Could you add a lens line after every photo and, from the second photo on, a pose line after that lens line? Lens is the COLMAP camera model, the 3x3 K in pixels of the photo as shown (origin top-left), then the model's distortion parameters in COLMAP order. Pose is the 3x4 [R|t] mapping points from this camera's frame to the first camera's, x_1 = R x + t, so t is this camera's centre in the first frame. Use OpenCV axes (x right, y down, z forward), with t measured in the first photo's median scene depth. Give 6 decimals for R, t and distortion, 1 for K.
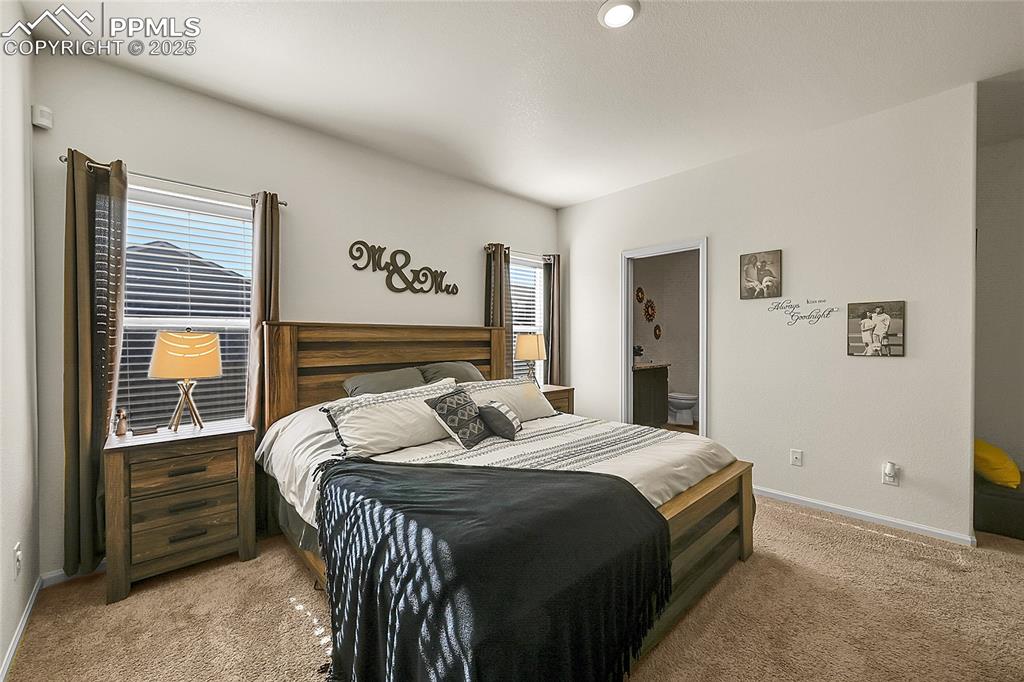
lens RADIAL K [[405.3, 0, 508.6], [0, 405.3, 340.6], [0, 0, 1]] dist [-0.000667, 0.000014]
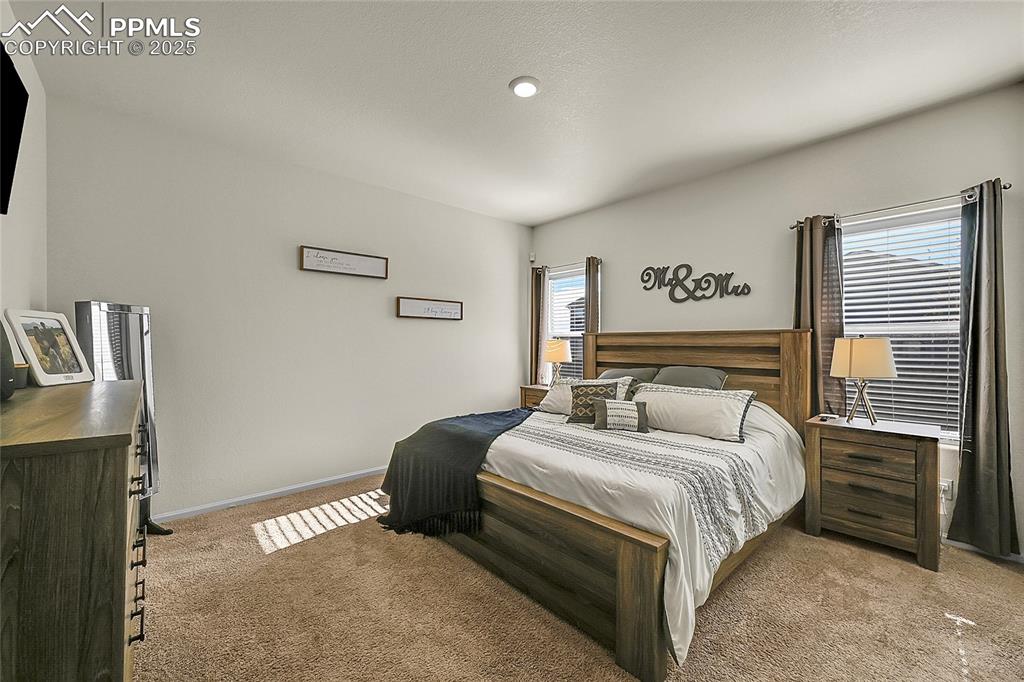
lens RADIAL K [[405.3, 0, 509.0], [0, 405.3, 339.7], [0, 0, 1]] dist [-0.000667, 0.000014]
pose [[-0.024422, -0.000120, -0.999702, 0.851033], [-0.004348, 0.999991, -0.000014, -0.013114], [0.999692, 0.004346, -0.024422, 0.539380]]
